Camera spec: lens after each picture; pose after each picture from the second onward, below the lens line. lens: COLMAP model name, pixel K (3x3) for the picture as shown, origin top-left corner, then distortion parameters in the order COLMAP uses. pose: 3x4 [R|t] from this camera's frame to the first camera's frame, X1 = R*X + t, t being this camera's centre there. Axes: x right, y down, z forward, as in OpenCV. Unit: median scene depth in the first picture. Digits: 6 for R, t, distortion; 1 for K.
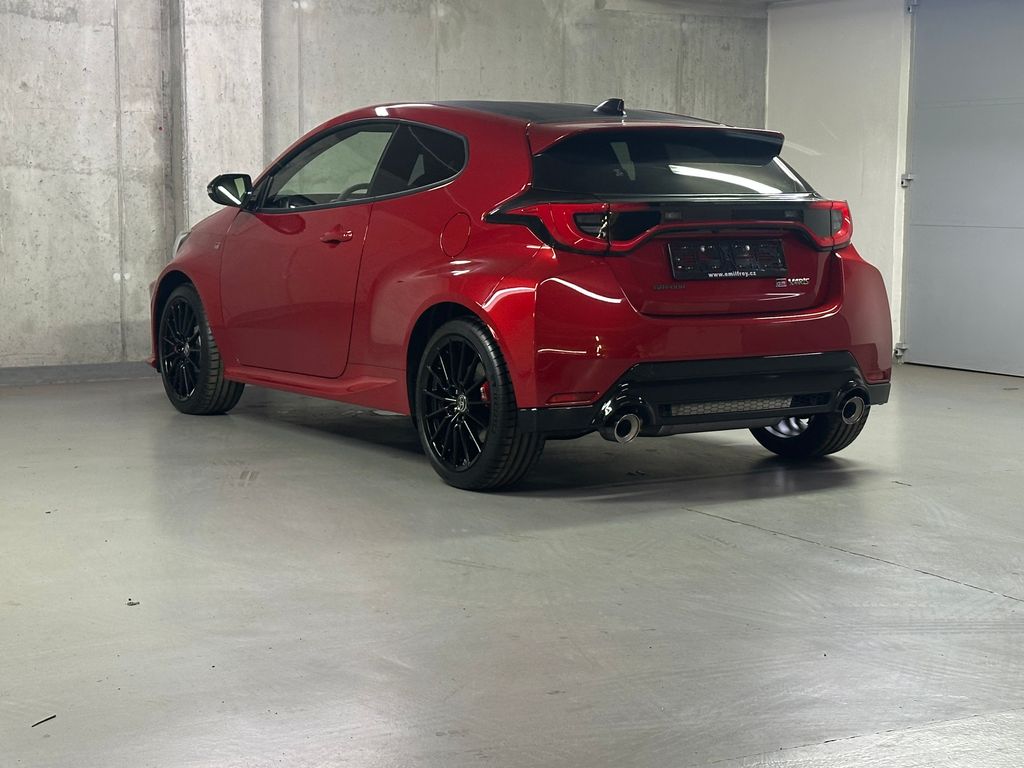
lens RADIAL K [[1924.8, 0, 506.5], [0, 1924.8, 385.4], [0, 0, 1]] dist [0.206943, 0.000000]
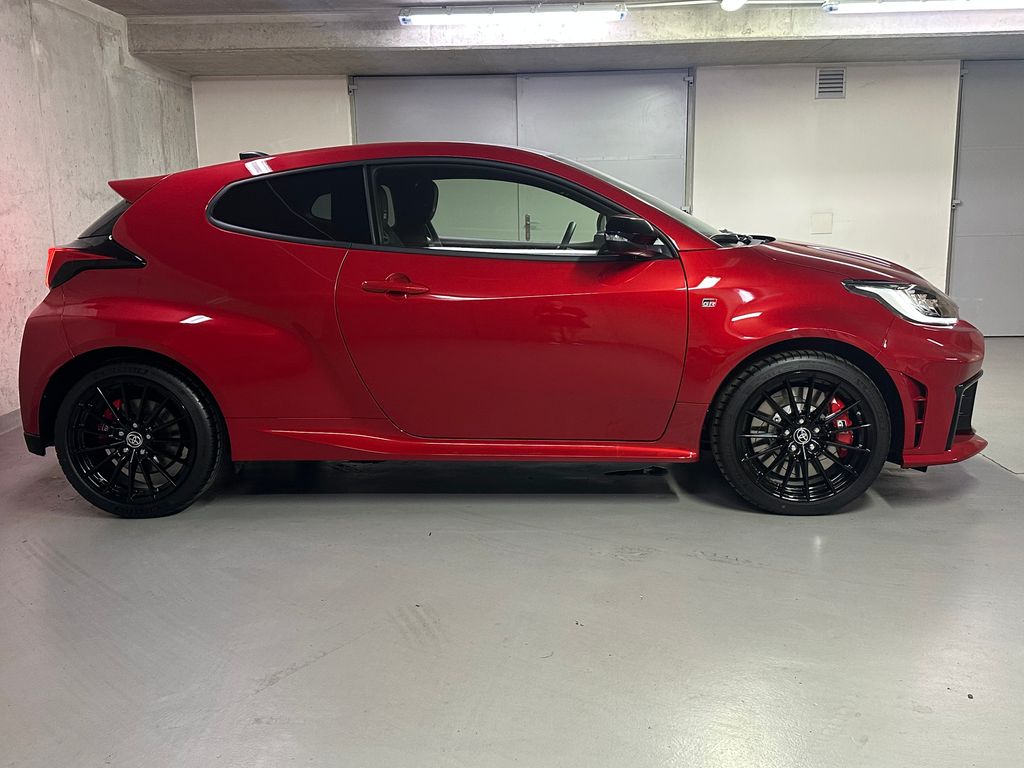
lens RADIAL K [[955.3, 0, 513.6], [0, 955.3, 387.4], [0, 0, 1]] dist [0.019392, 0.000000]
pose [[0.523378, -0.172915, 0.834372, -0.377304], [0.107257, 0.984774, 0.136805, -0.072943], [-0.845323, 0.017892, 0.533955, 0.600201]]
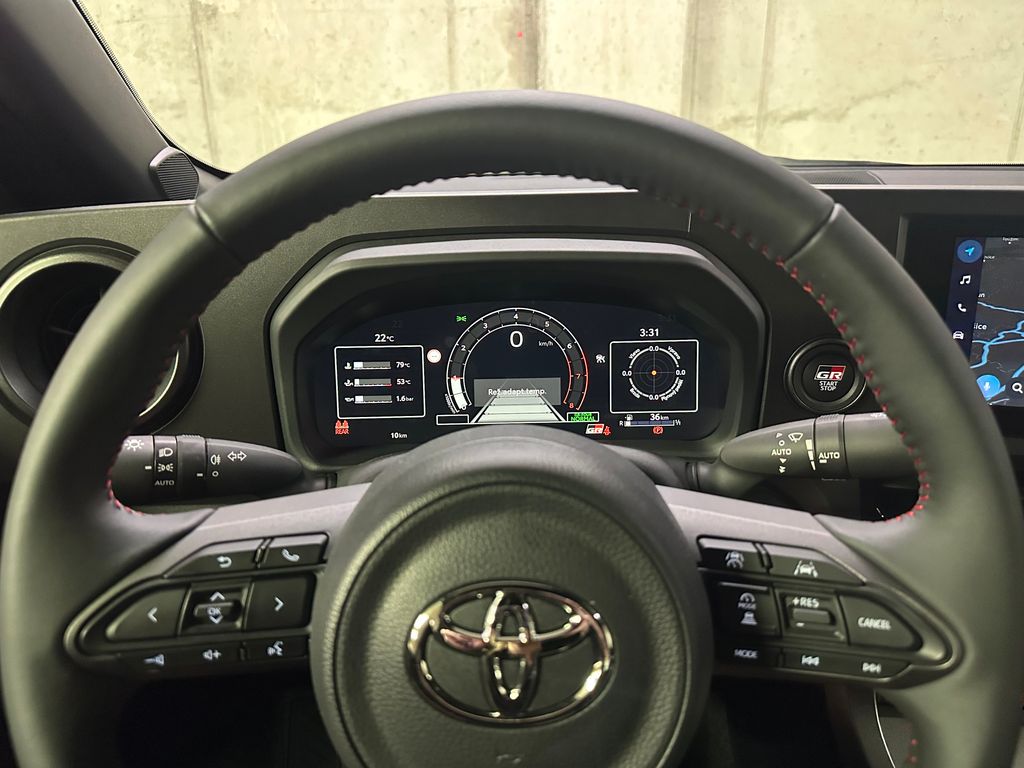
lens RADIAL K [[768.9, 0, 514.6], [0, 768.9, 384.5], [0, 0, 1]] dist [-0.001979, -0.013399]
pose [[0.848074, 0.149328, -0.508401, -0.040406], [-0.039678, 0.974672, 0.220092, -0.079961], [0.528390, -0.166482, 0.832519, 0.800262]]
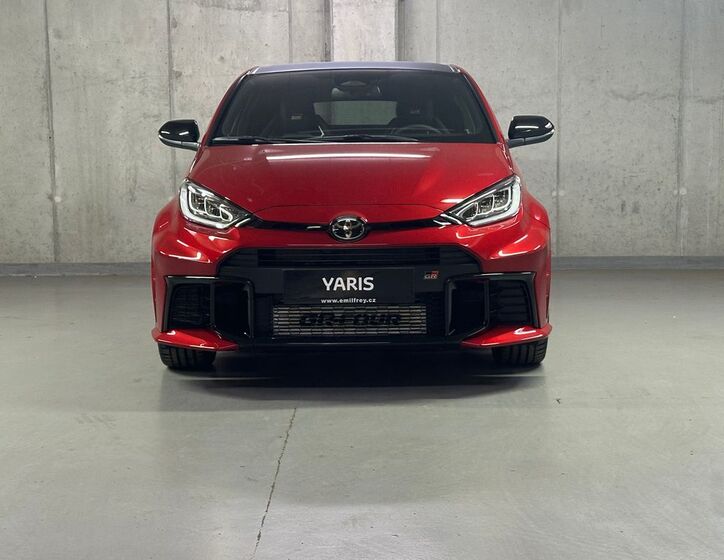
lens RADIAL K [[1402.9, 0, 380.3], [0, 1402.9, 274.4], [0, 0, 1]] dist [0.208191, 0.000000]
pose [[0.865047, 0.039887, -0.500103, 0.353226], [-0.038171, 0.999178, 0.013665, -0.018584], [0.500237, 0.007269, 0.865858, 0.190202]]
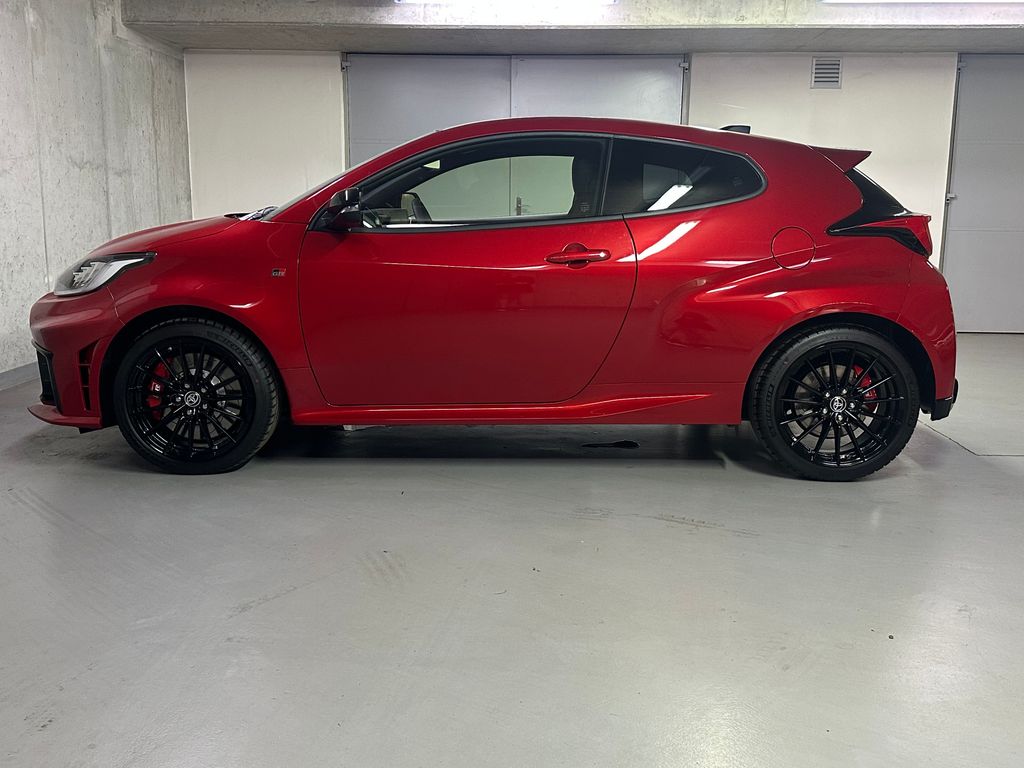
lens RADIAL K [[1002.7, 0, 515.3], [0, 1002.7, 383.8], [0, 0, 1]] dist [0.025069, 0.000000]
pose [[0.526191, -0.156412, 0.835858, -0.400642], [0.081296, 0.987689, 0.133646, -0.063614], [-0.846472, -0.002371, 0.532429, 0.574230]]
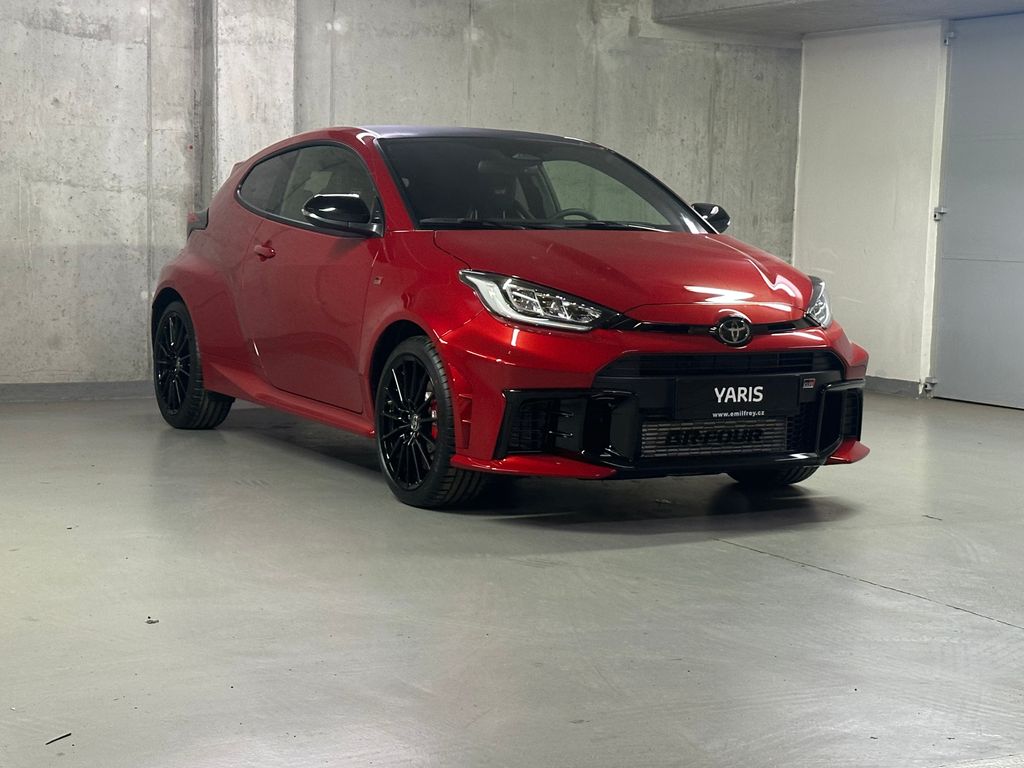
lens RADIAL K [[1924.8, 0, 514.2], [0, 1924.8, 404.4], [0, 0, 1]] dist [0.206943, 0.000000]
pose [[0.999750, 0.020518, -0.008937, -0.000609], [-0.020558, 0.999779, -0.004347, 0.000797], [0.008845, 0.004530, 0.999951, 0.004764]]
